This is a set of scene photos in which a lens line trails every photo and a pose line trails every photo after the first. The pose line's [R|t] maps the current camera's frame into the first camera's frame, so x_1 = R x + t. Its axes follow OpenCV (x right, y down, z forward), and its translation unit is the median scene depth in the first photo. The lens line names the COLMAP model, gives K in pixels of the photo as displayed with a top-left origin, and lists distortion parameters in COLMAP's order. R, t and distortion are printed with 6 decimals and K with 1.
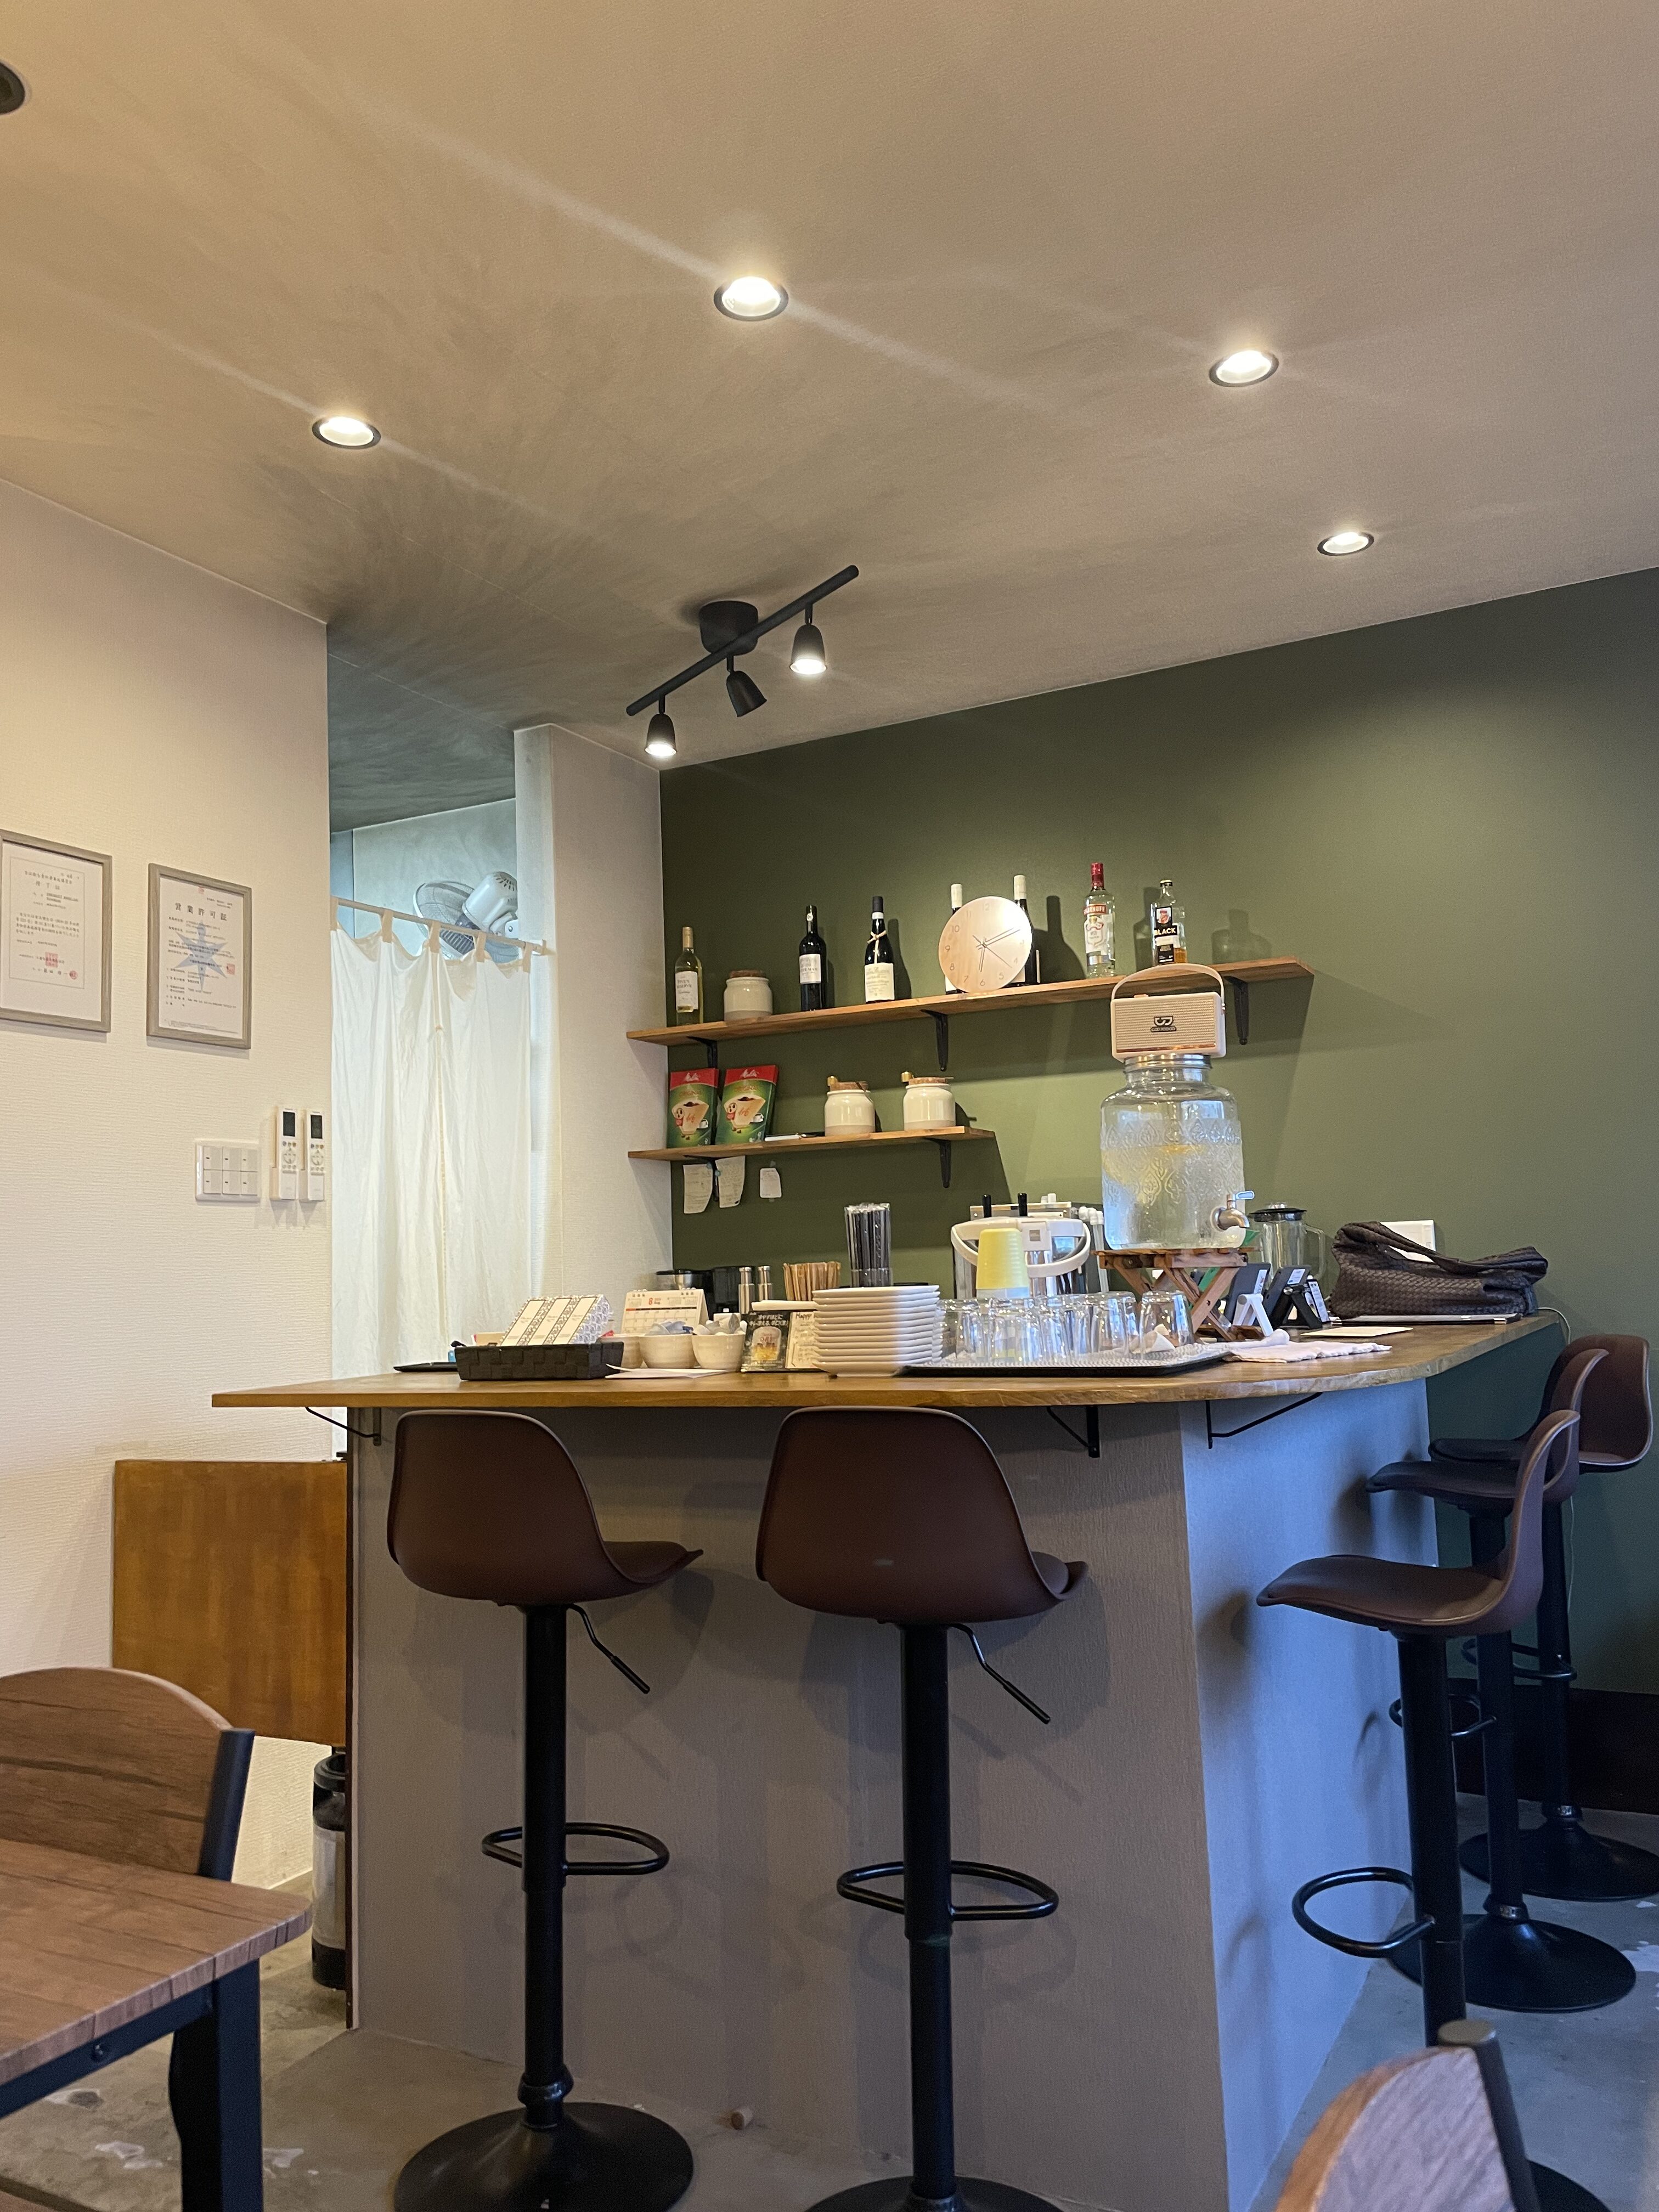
lens RADIAL K [[1689.3, 0, 861.5], [0, 1689.3, 1090.8], [0, 0, 1]] dist [0.068227, -0.075939]
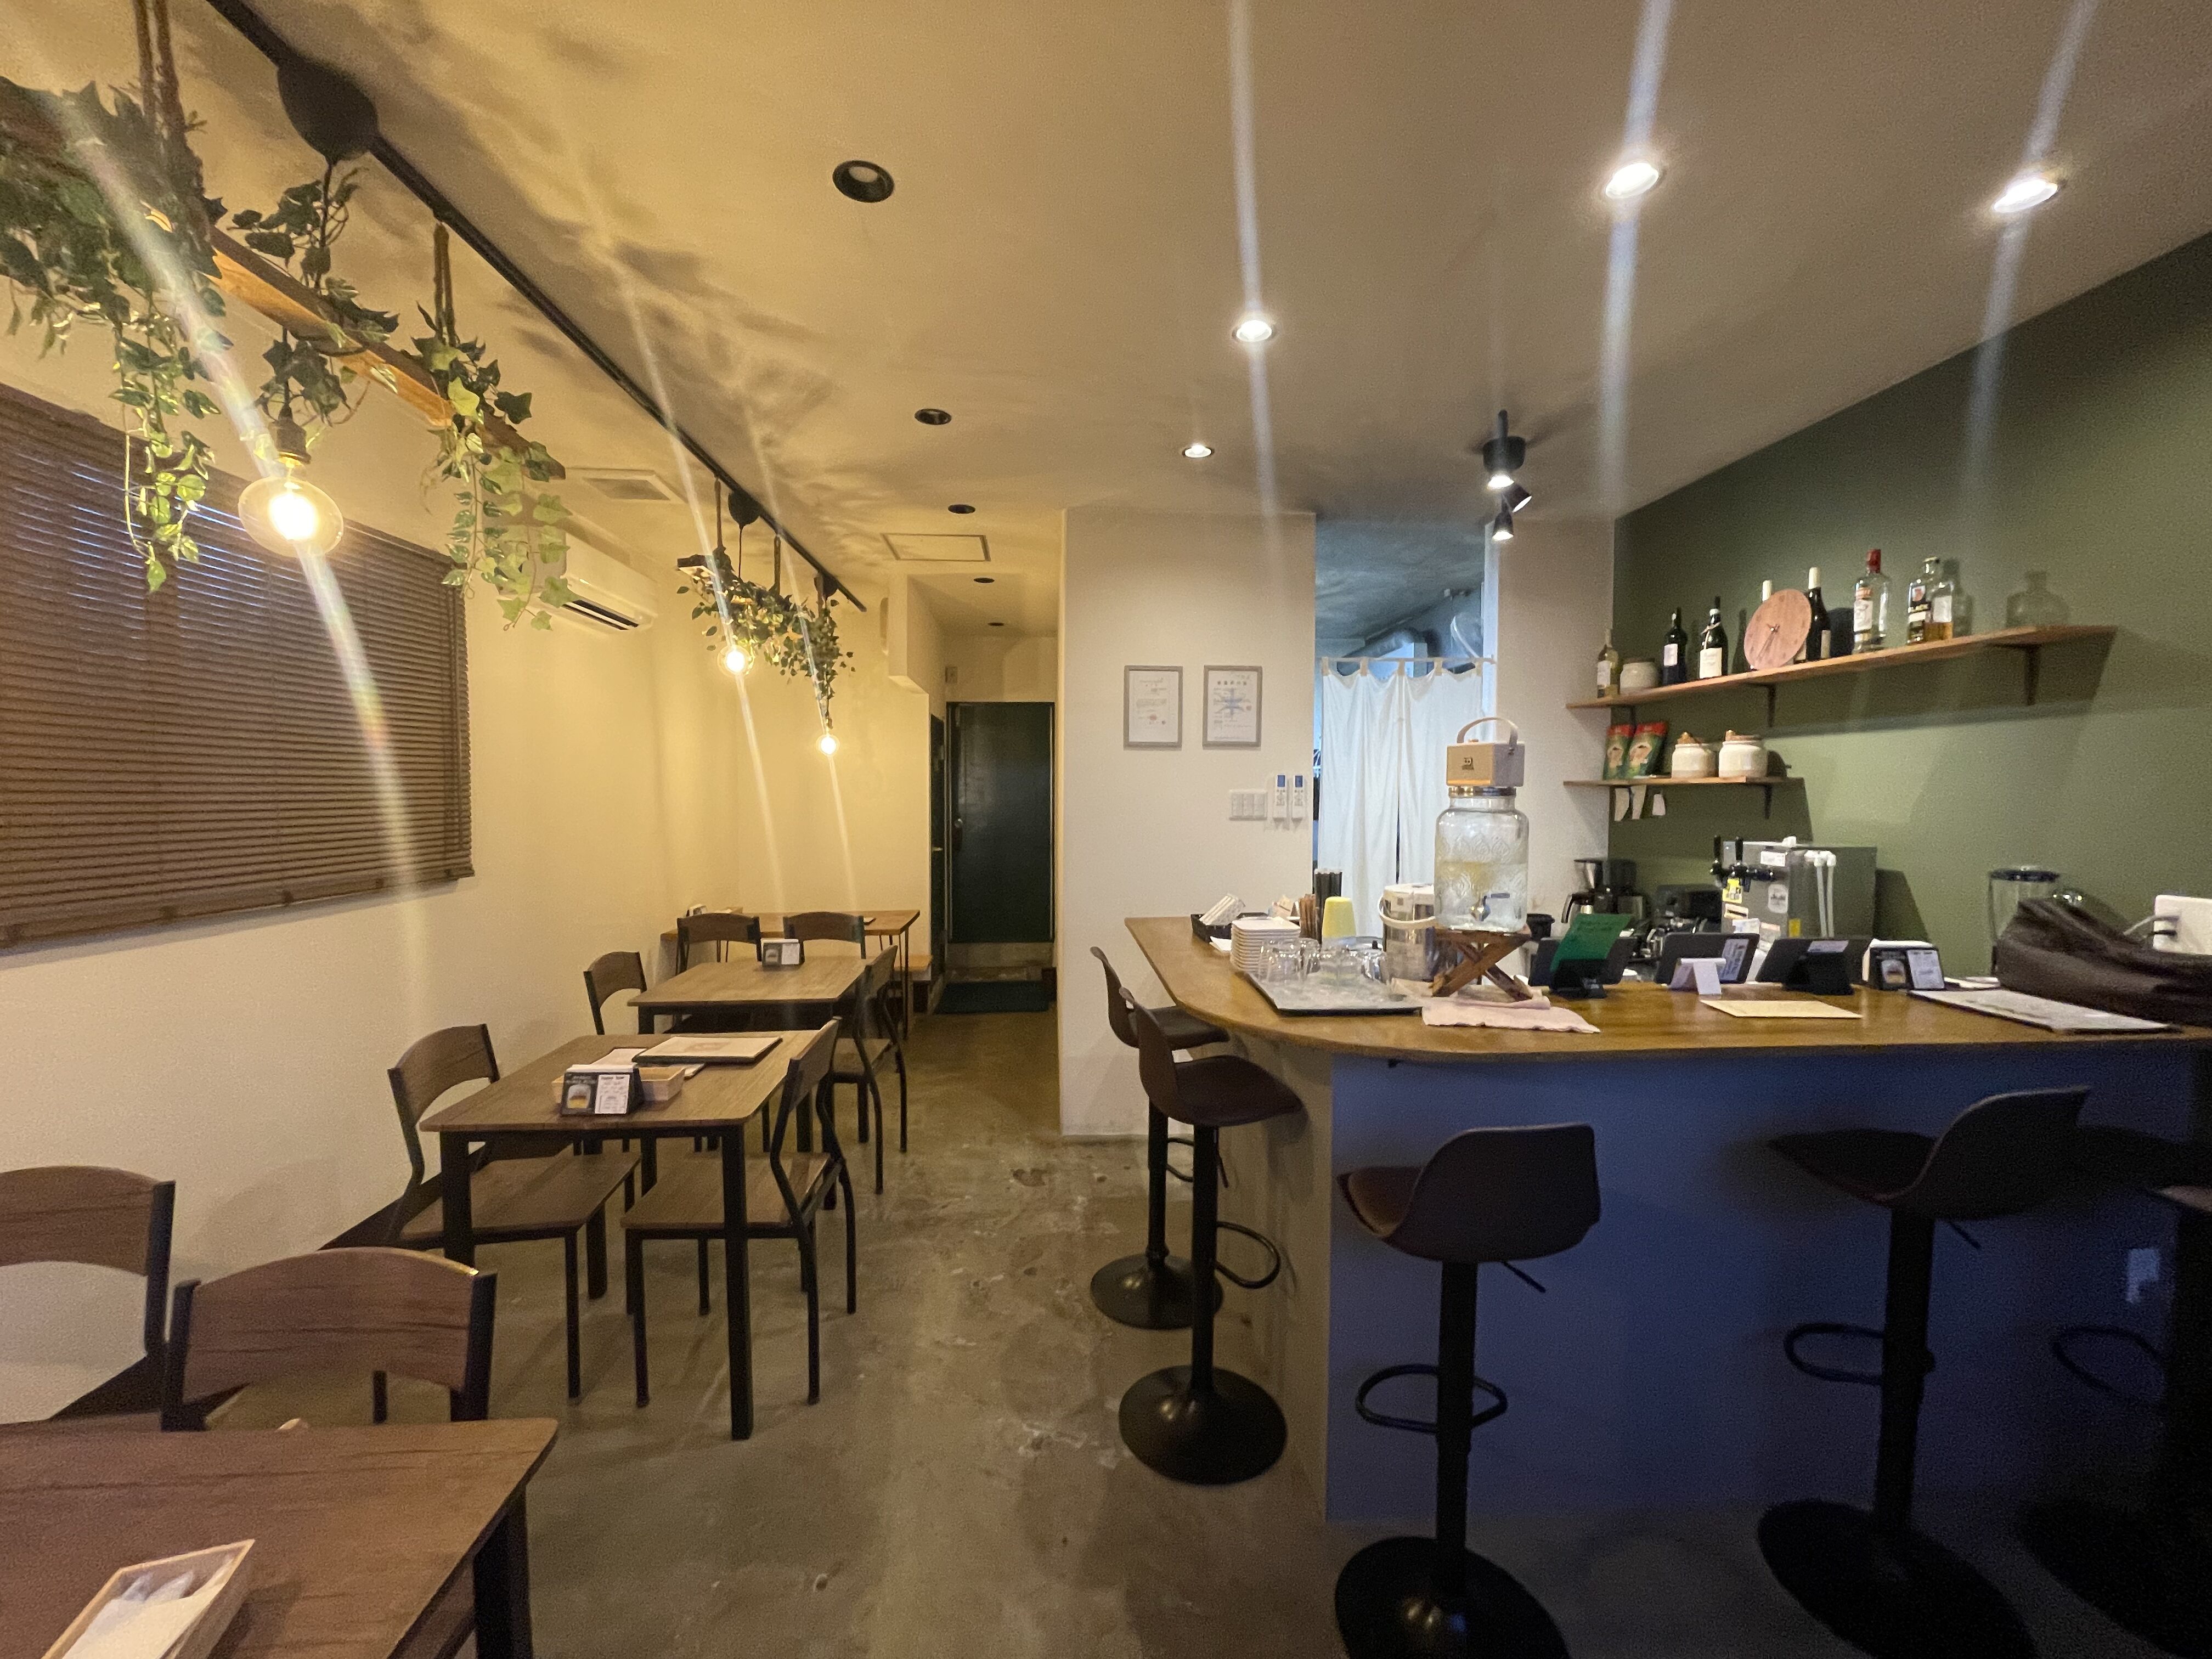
lens RADIAL K [[896.5, 0, 1097.3], [0, 896.5, 832.3], [0, 0, 1]] dist [-0.001706, 0.001978]
pose [[0.503401, 0.073028, -0.860962, 0.488242], [0.074487, 0.989045, 0.127444, -0.074623], [0.860837, -0.128286, 0.492446, 0.279476]]
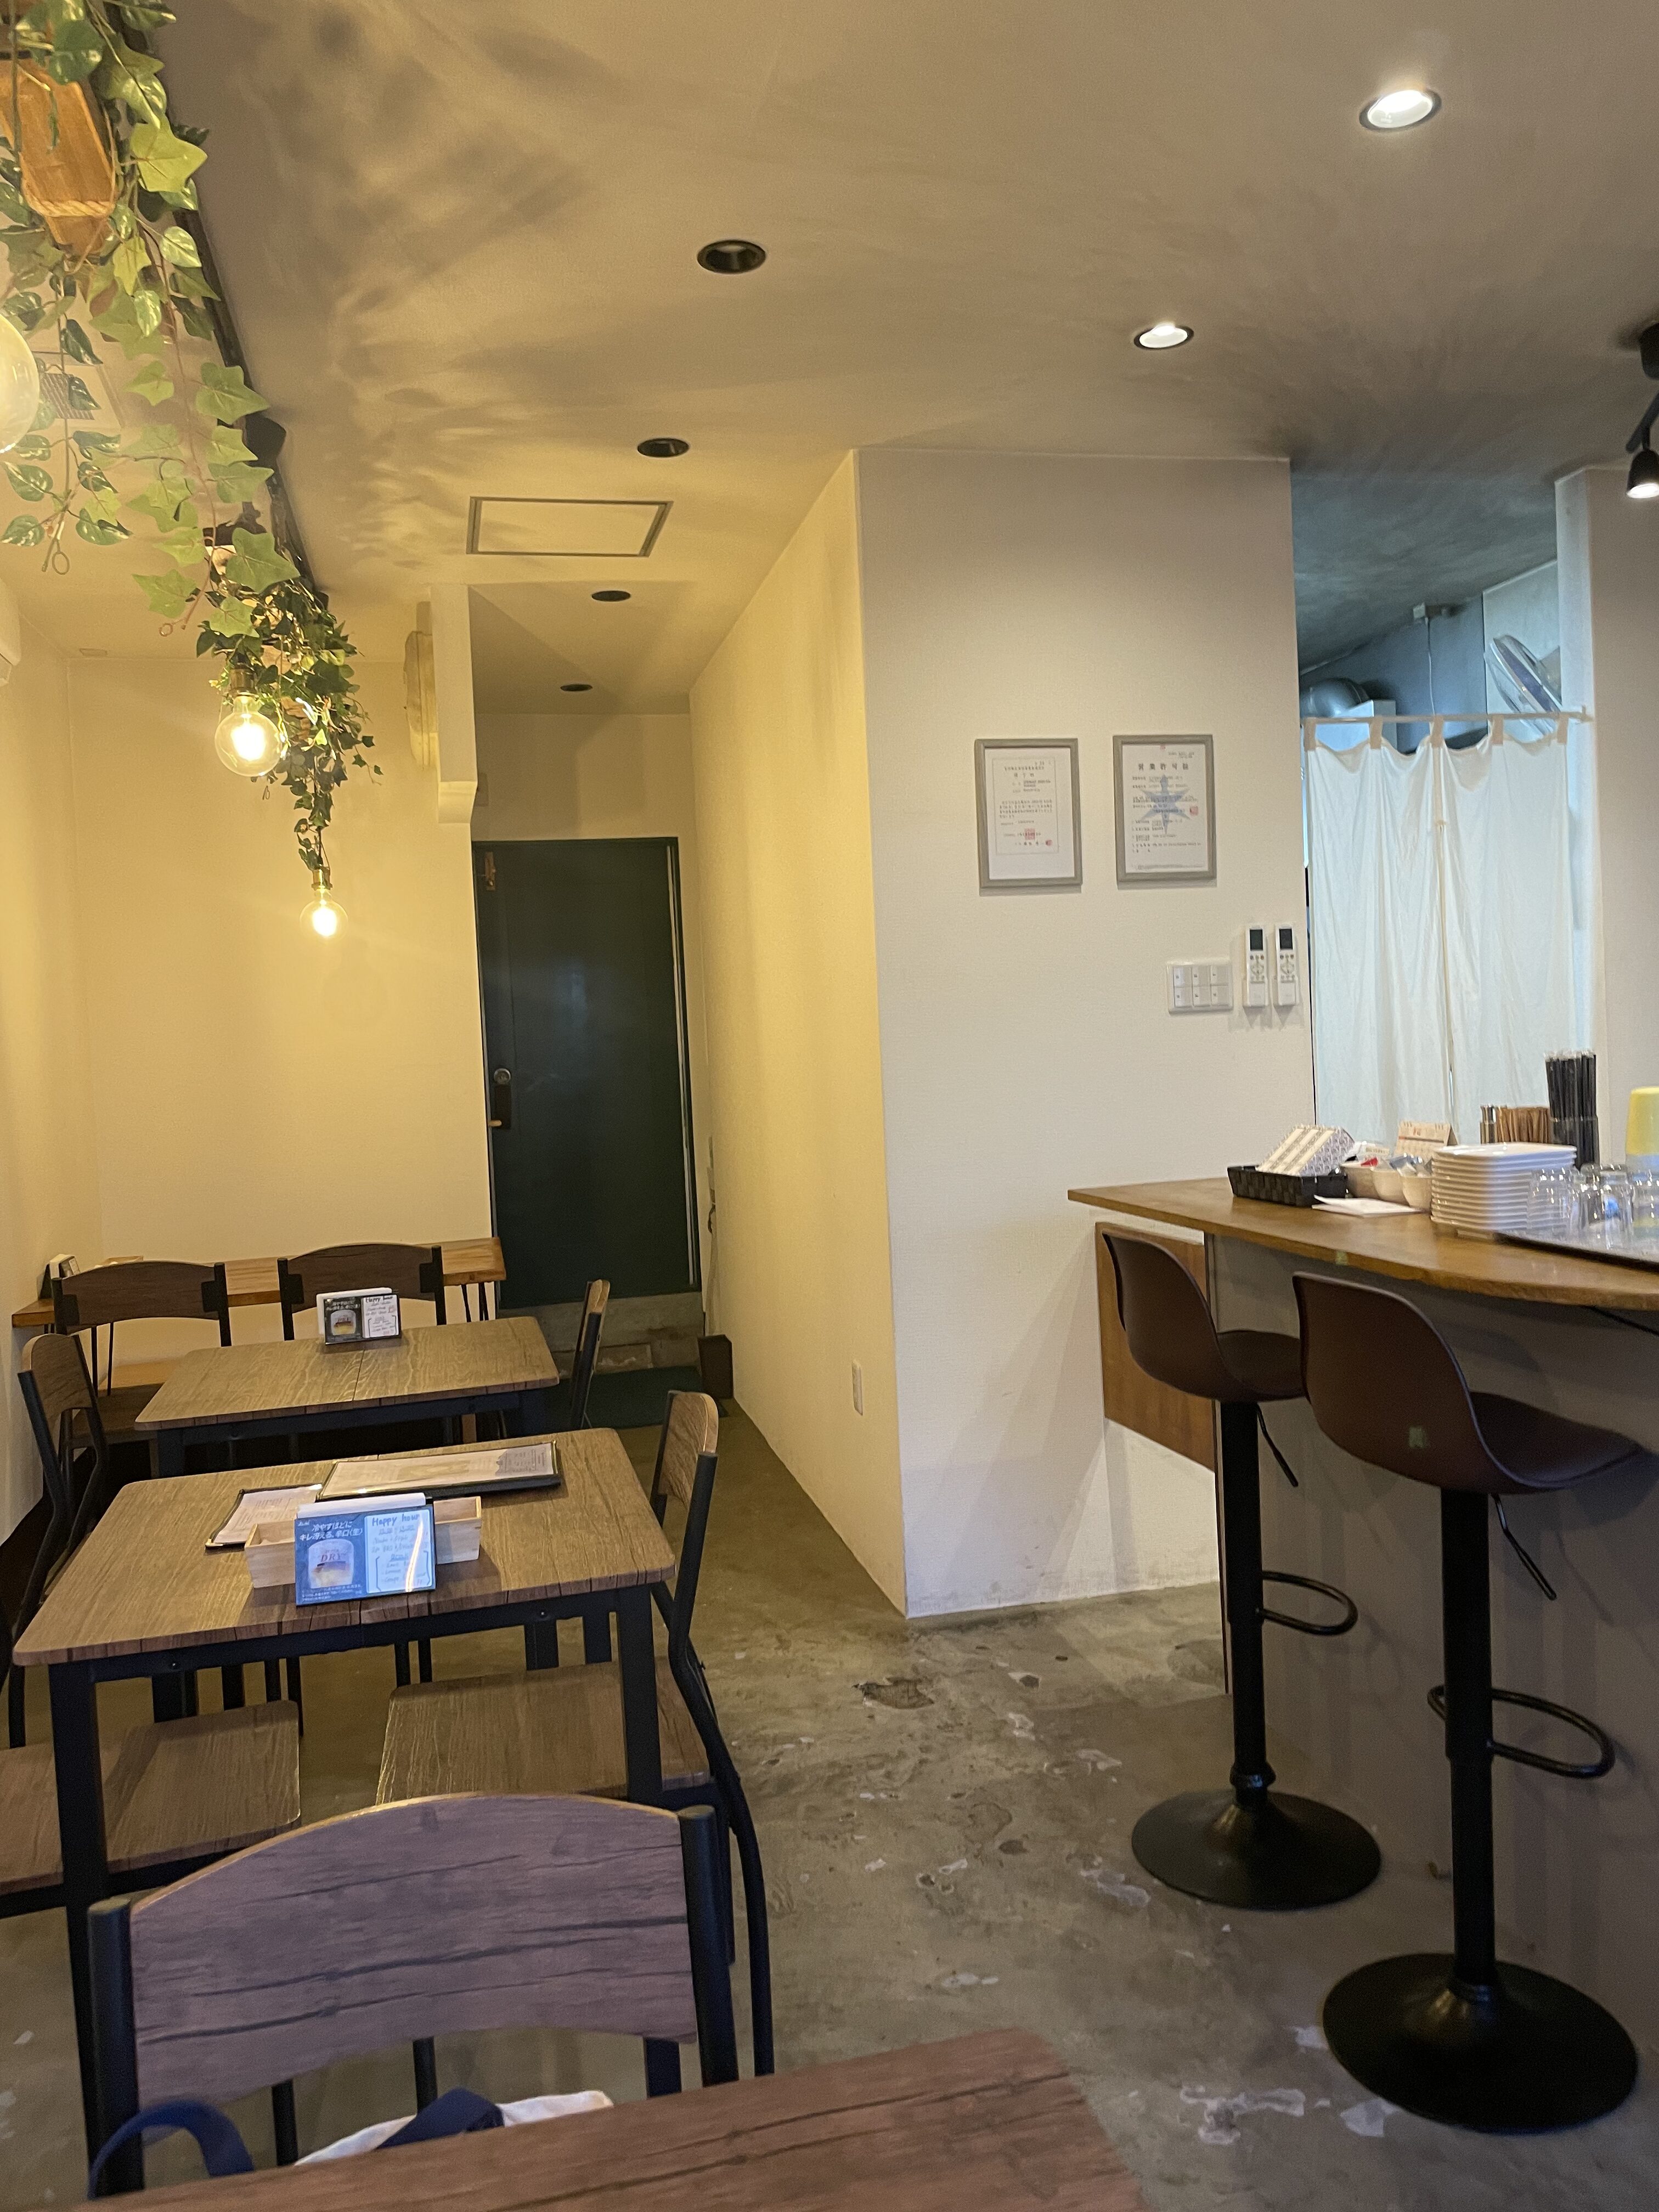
lens RADIAL K [[1689.3, 0, 838.1], [0, 1689.3, 1089.8], [0, 0, 1]] dist [0.068227, -0.075939]
pose [[0.645058, 0.030199, -0.763537, 0.358285], [0.110284, 0.985078, 0.132133, -0.063583], [0.756133, -0.169439, 0.632102, 0.055166]]
